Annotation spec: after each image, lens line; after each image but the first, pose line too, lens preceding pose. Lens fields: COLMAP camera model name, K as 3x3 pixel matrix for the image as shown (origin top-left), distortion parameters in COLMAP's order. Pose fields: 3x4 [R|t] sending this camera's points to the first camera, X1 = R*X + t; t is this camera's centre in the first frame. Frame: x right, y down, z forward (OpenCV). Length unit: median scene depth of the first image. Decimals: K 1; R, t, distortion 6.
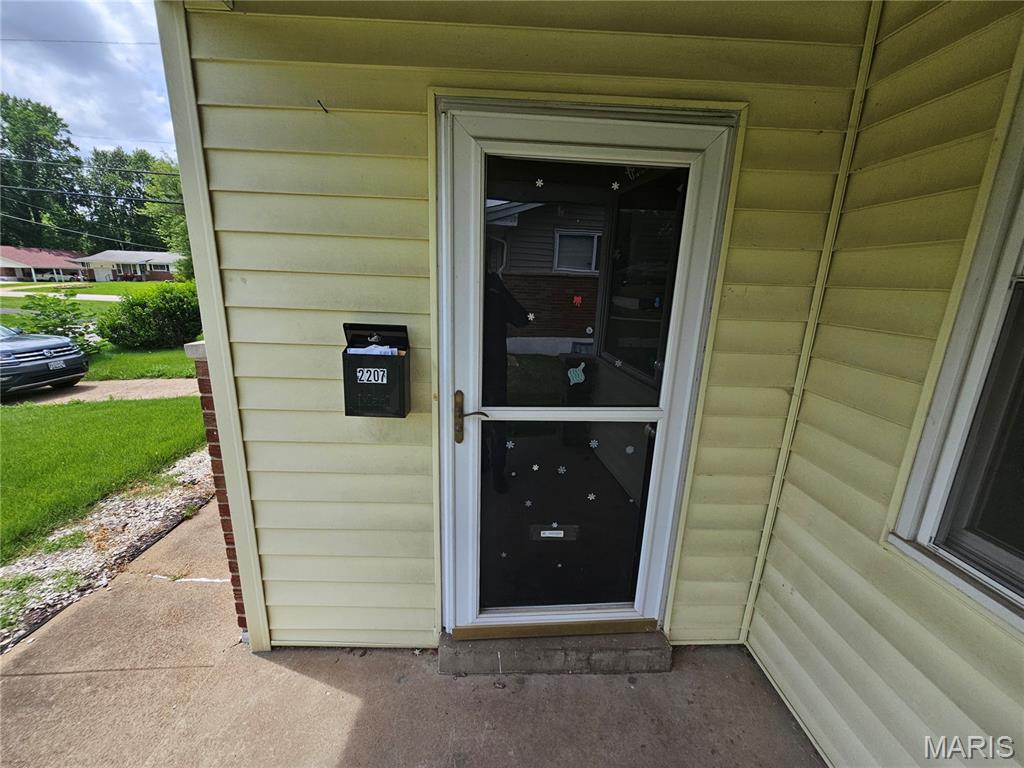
lens RADIAL K [[418.7, 0, 510.2], [0, 418.7, 388.9], [0, 0, 1]] dist [-0.009499, 0.000022]
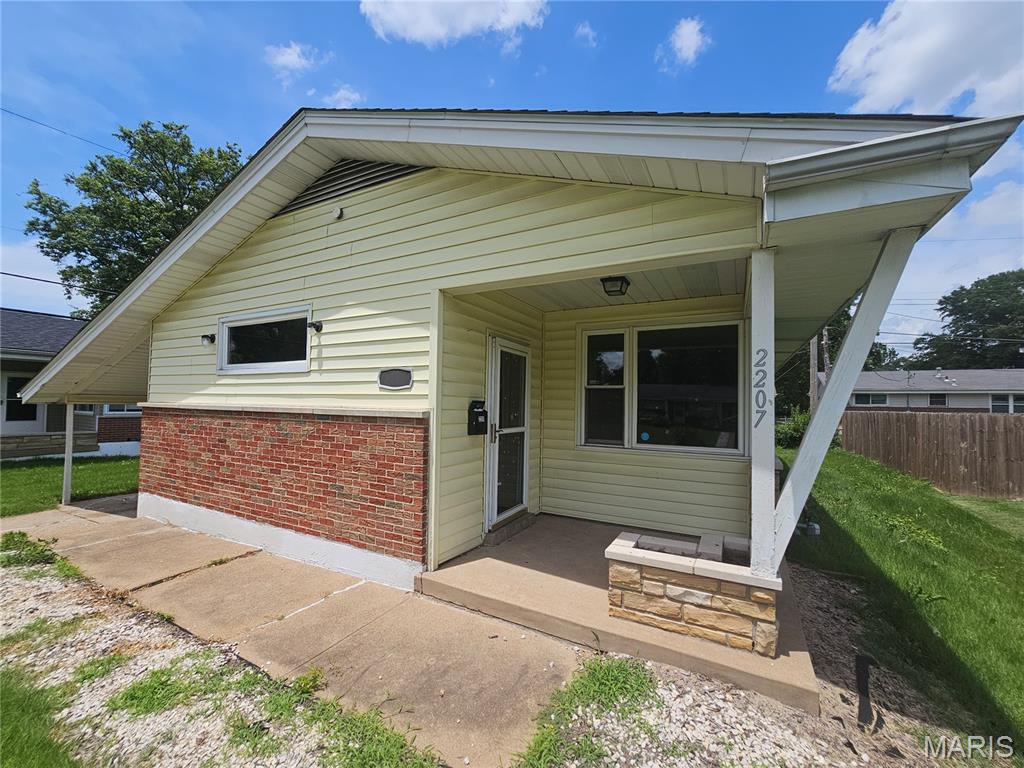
lens RADIAL K [[418.7, 0, 510.2], [0, 418.7, 388.9], [0, 0, 1]] dist [-0.009499, 0.000022]
pose [[0.498062, 0.016754, 0.866979, -2.439805], [0.196602, 0.971595, -0.131720, 0.162156], [-0.844560, 0.236055, 0.480621, -0.483430]]
